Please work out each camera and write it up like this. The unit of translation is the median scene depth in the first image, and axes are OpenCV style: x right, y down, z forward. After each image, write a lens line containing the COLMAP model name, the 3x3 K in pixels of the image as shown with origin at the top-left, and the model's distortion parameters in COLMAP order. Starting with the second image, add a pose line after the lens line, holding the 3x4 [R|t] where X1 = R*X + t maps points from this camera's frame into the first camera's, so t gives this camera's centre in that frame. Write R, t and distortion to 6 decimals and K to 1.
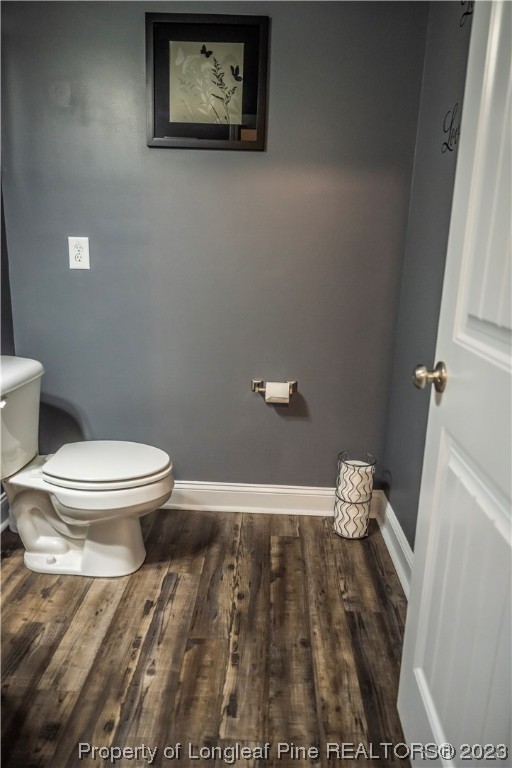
lens RADIAL K [[534.9, 0, 255.4], [0, 534.9, 372.0], [0, 0, 1]] dist [-0.000478, -0.000636]
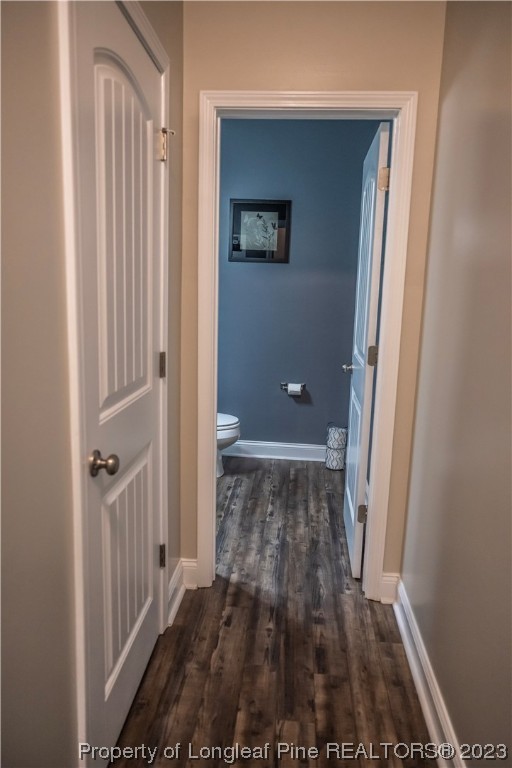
lens RADIAL K [[534.9, 0, 255.4], [0, 534.9, 372.0], [0, 0, 1]] dist [-0.000478, -0.000636]
pose [[0.998691, 0.008576, -0.050422, -0.000982], [-0.012116, 0.997451, -0.070317, 0.125699], [0.049690, 0.070836, 0.996250, -0.956409]]
